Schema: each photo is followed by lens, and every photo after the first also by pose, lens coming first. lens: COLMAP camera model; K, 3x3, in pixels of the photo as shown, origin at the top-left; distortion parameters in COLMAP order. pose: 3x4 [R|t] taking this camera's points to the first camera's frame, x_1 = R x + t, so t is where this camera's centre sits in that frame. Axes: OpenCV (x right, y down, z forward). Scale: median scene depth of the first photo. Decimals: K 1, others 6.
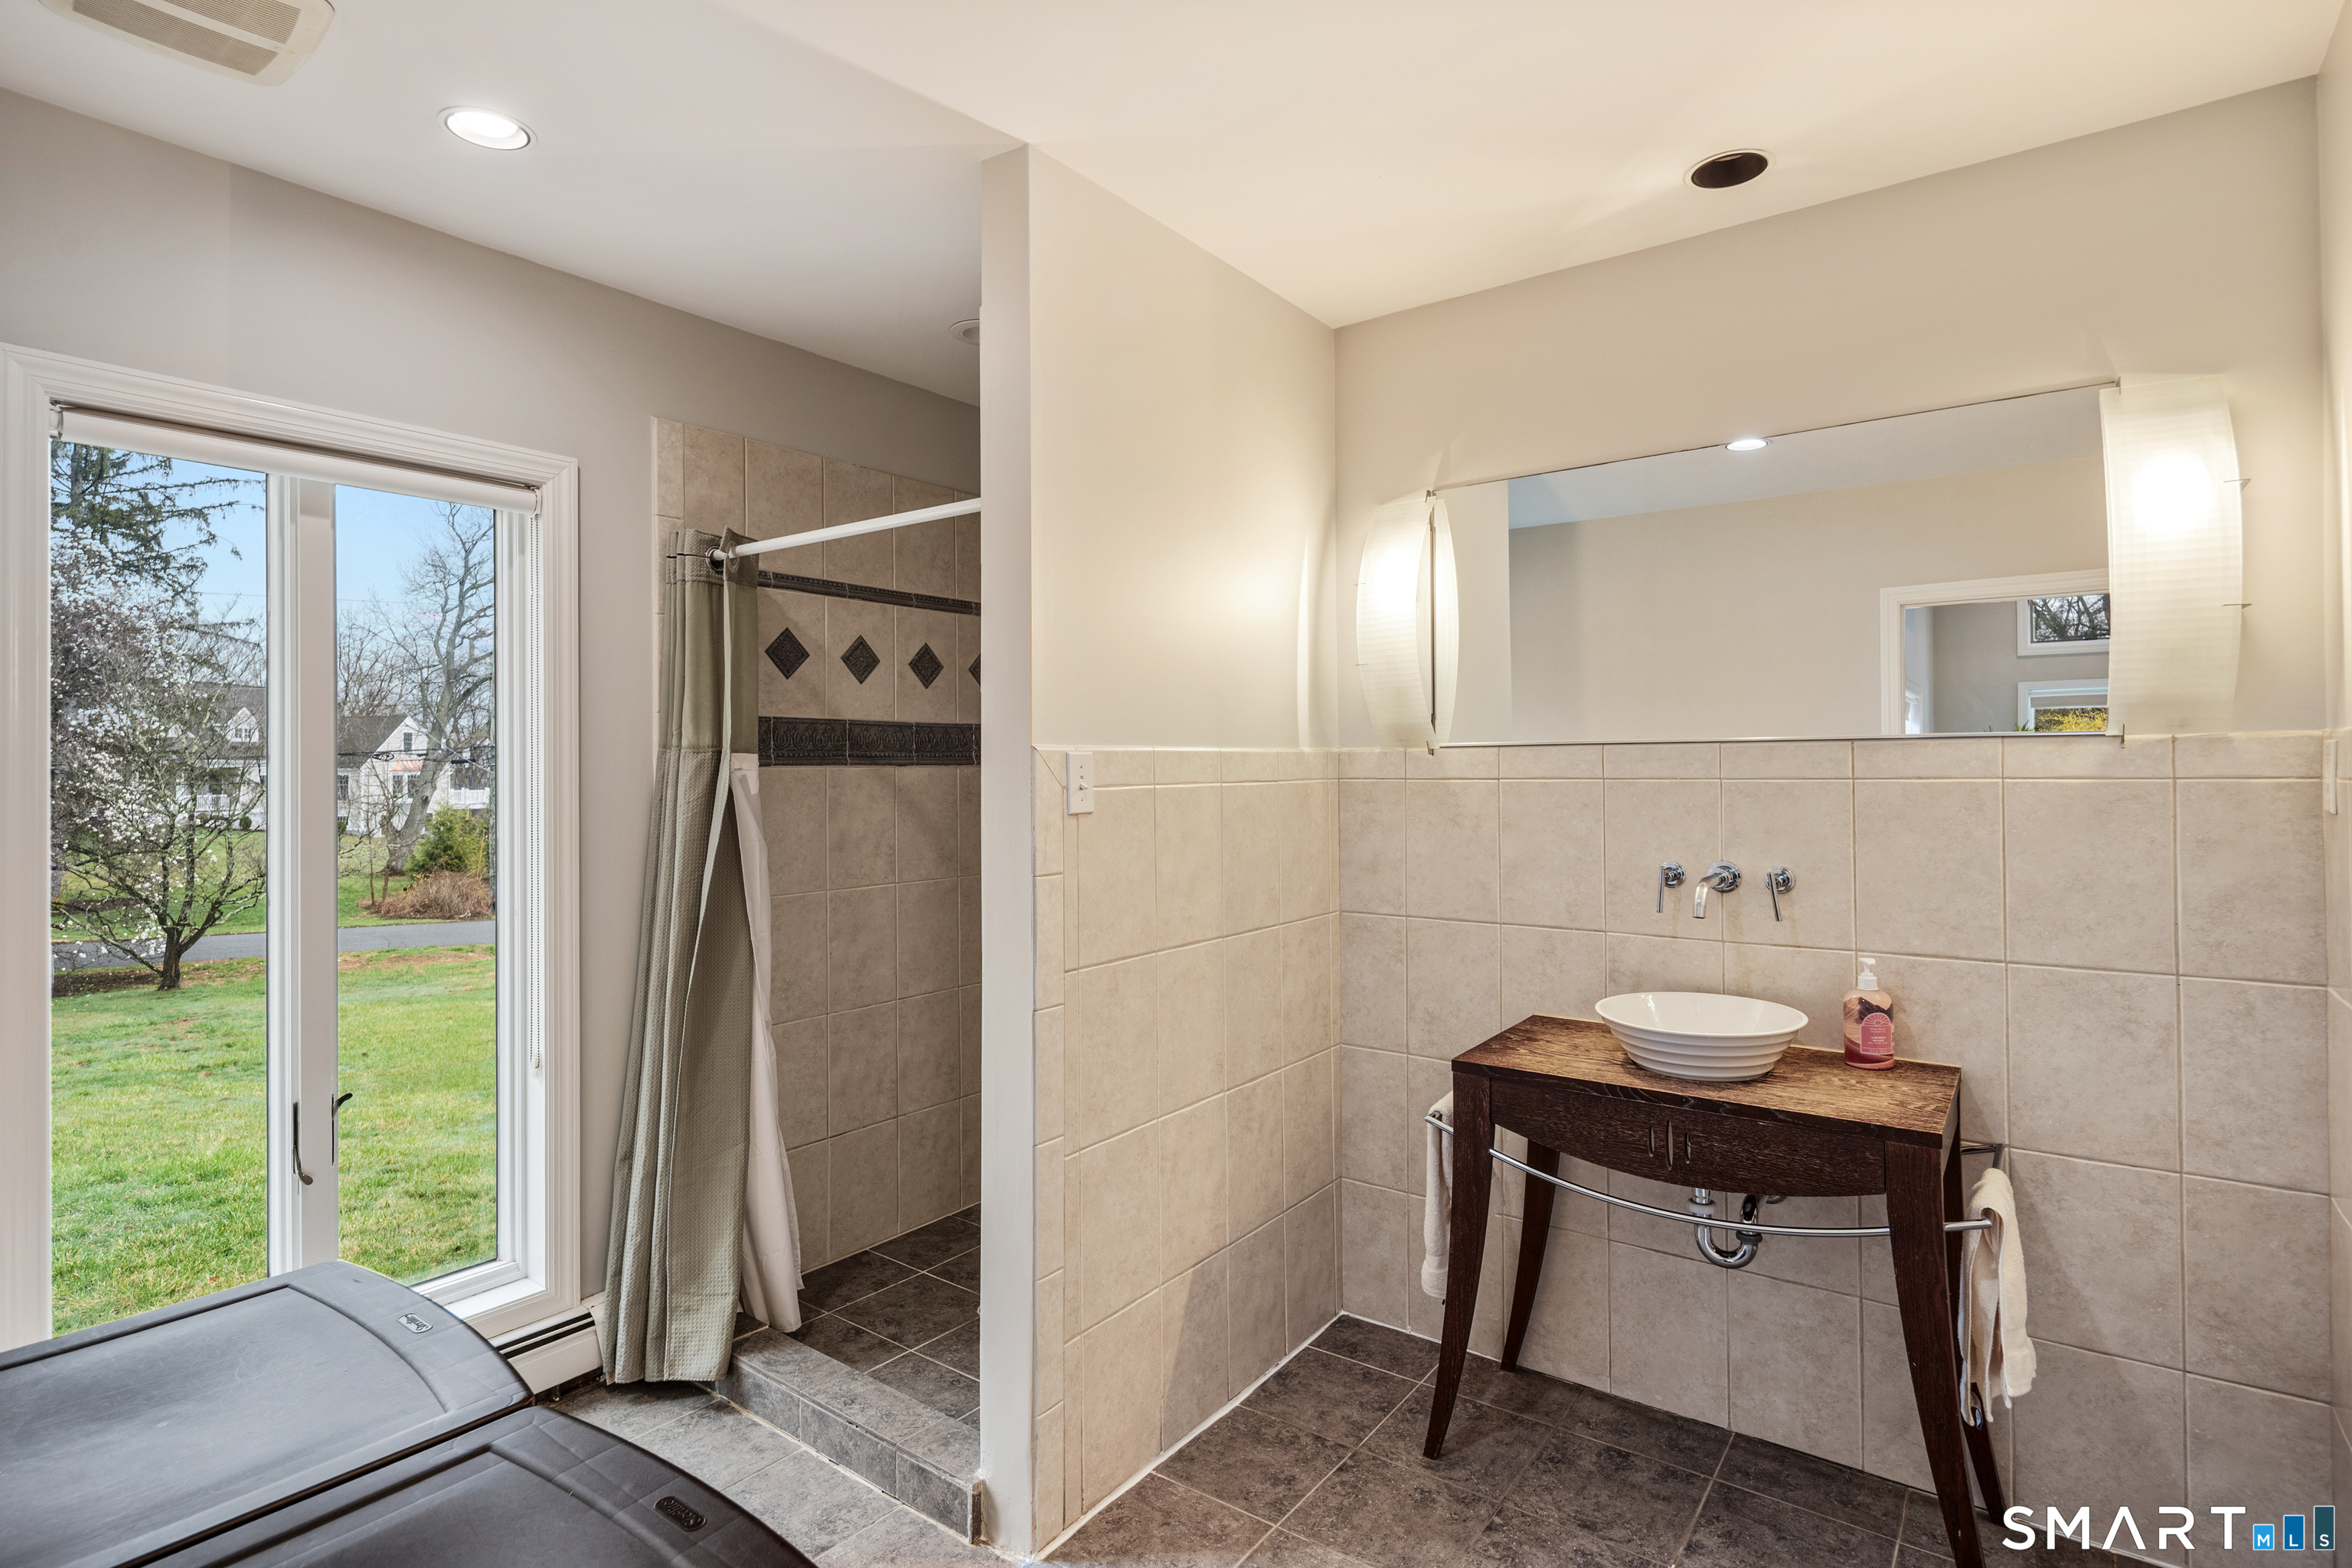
lens RADIAL K [[1167.5, 0, 1178.9], [0, 1167.5, 772.6], [0, 0, 1]] dist [0.002365, -0.000409]
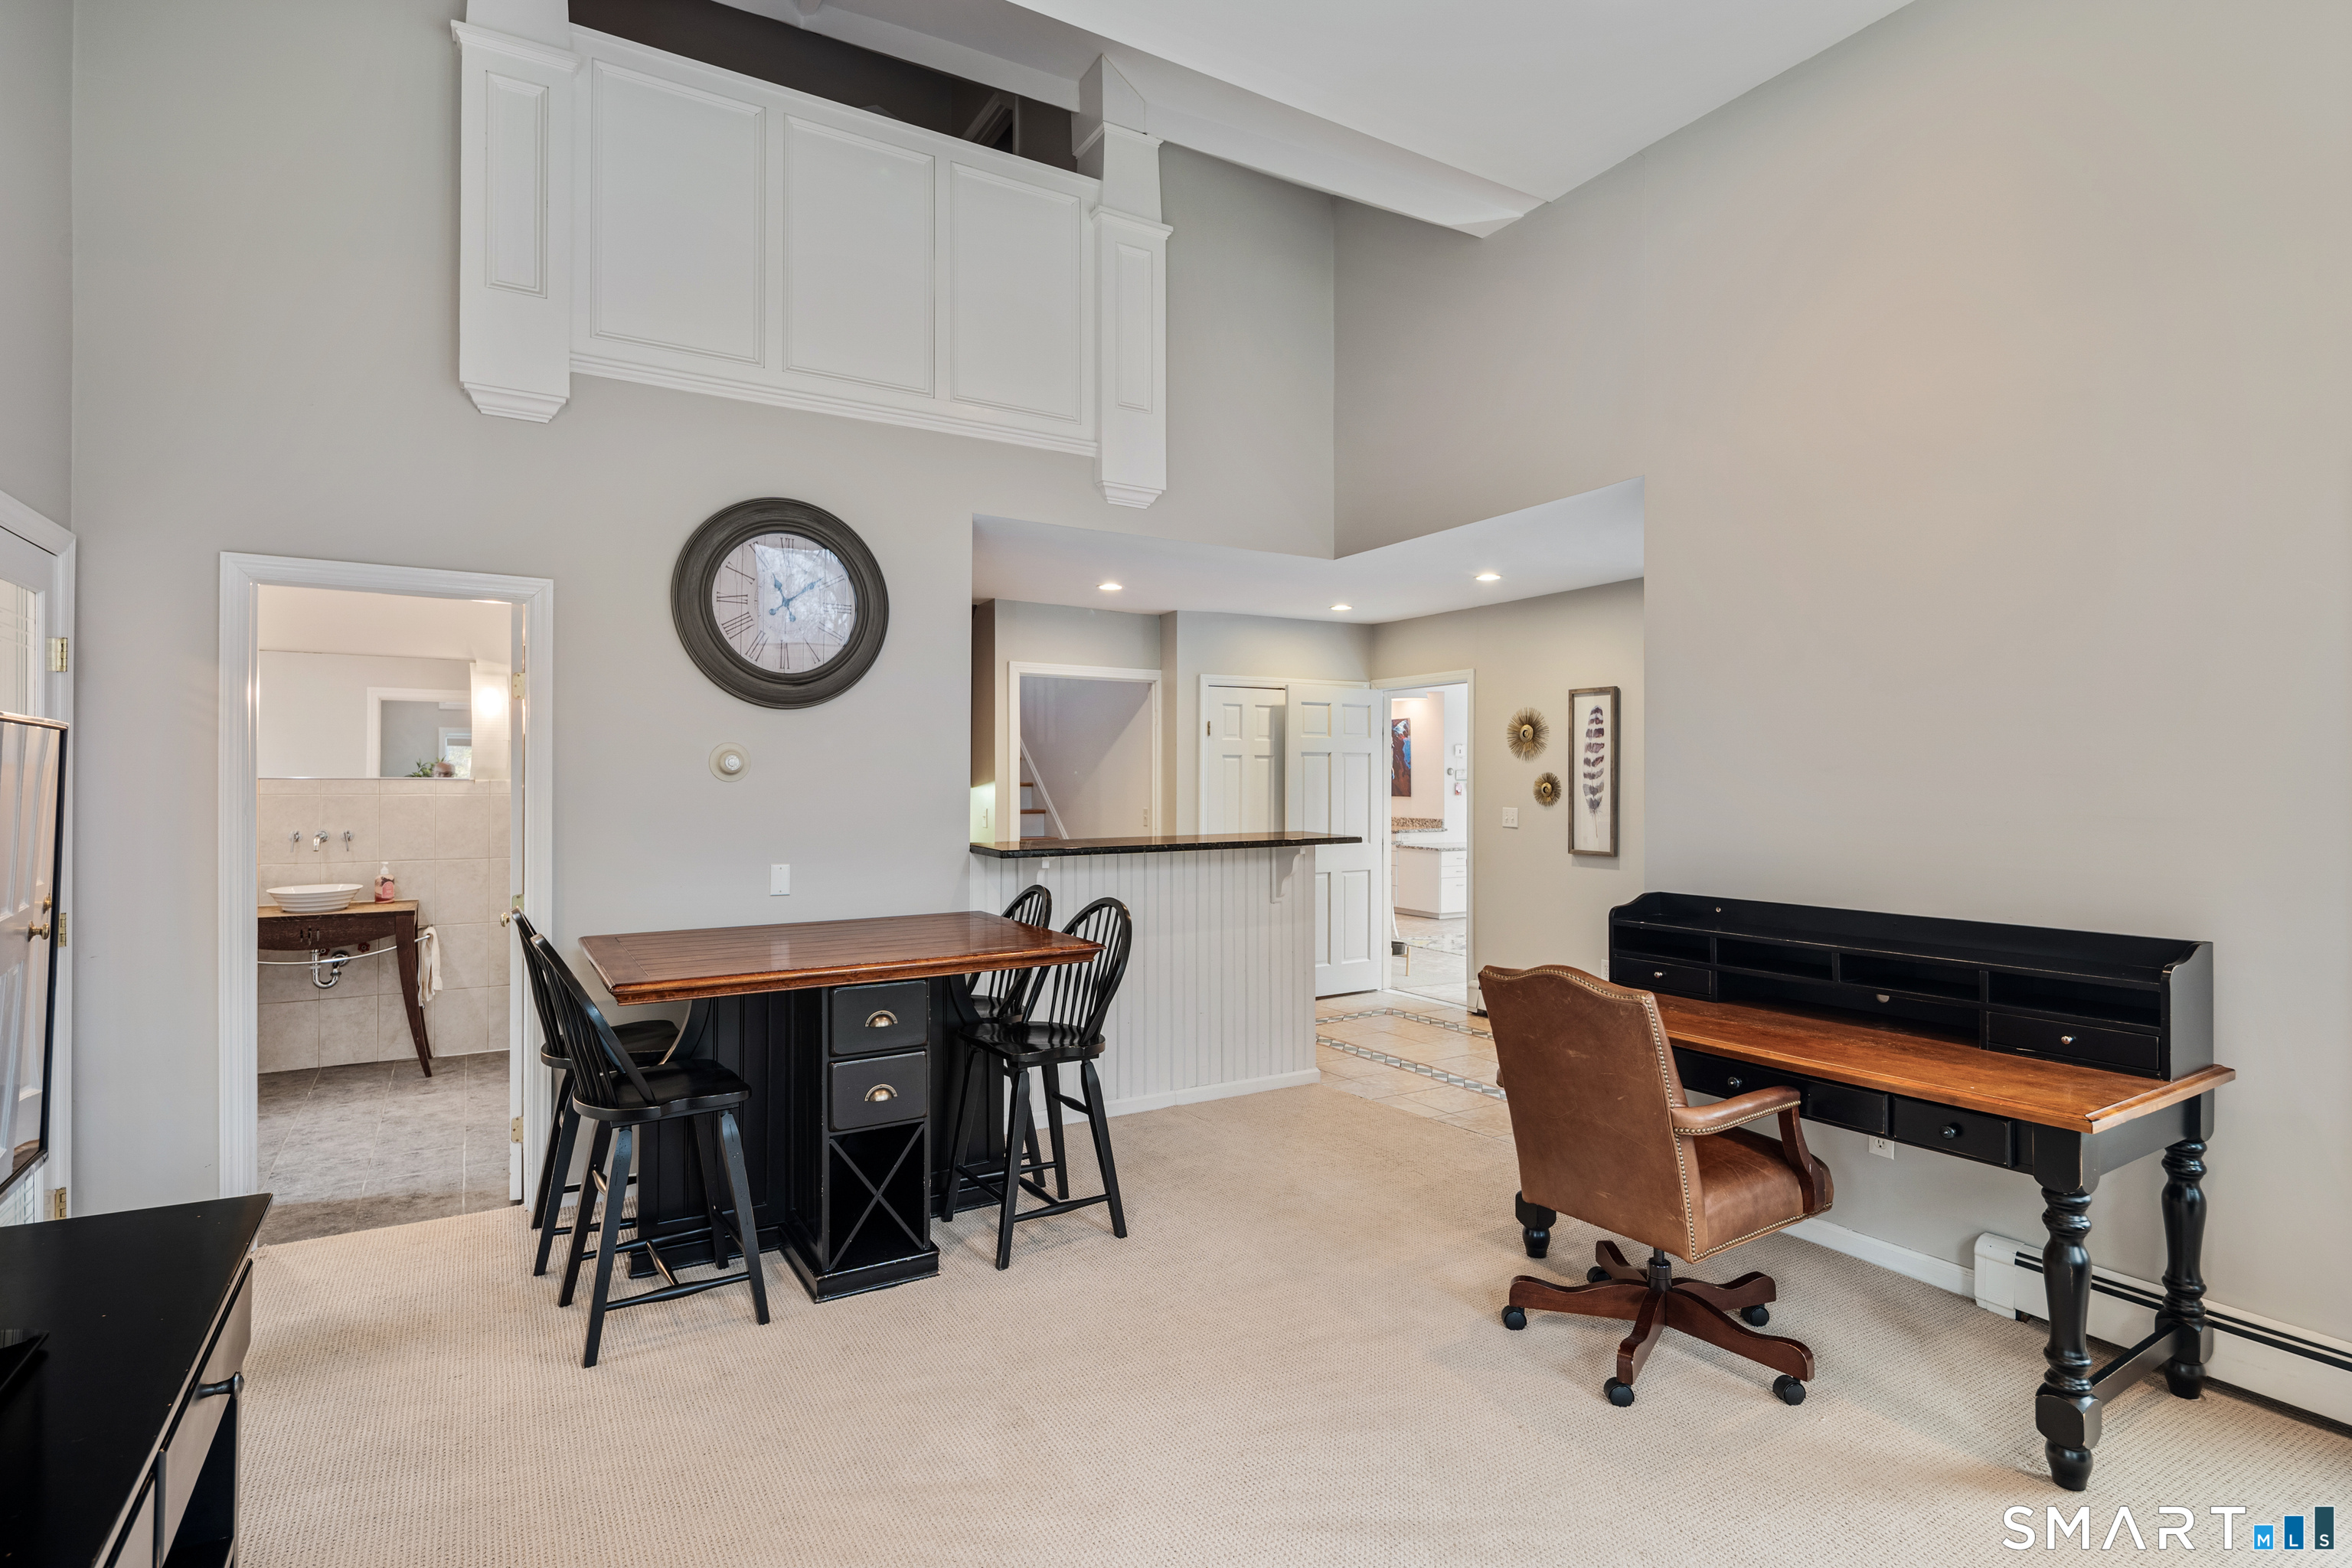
lens RADIAL K [[1167.5, 0, 1181.3], [0, 1167.5, 774.5], [0, 0, 1]] dist [0.002365, -0.000409]
pose [[0.366345, 0.008103, 0.930444, -1.243304], [-0.008964, 0.999946, -0.005179, -0.046005], [-0.930436, -0.006444, 0.366398, -1.691231]]
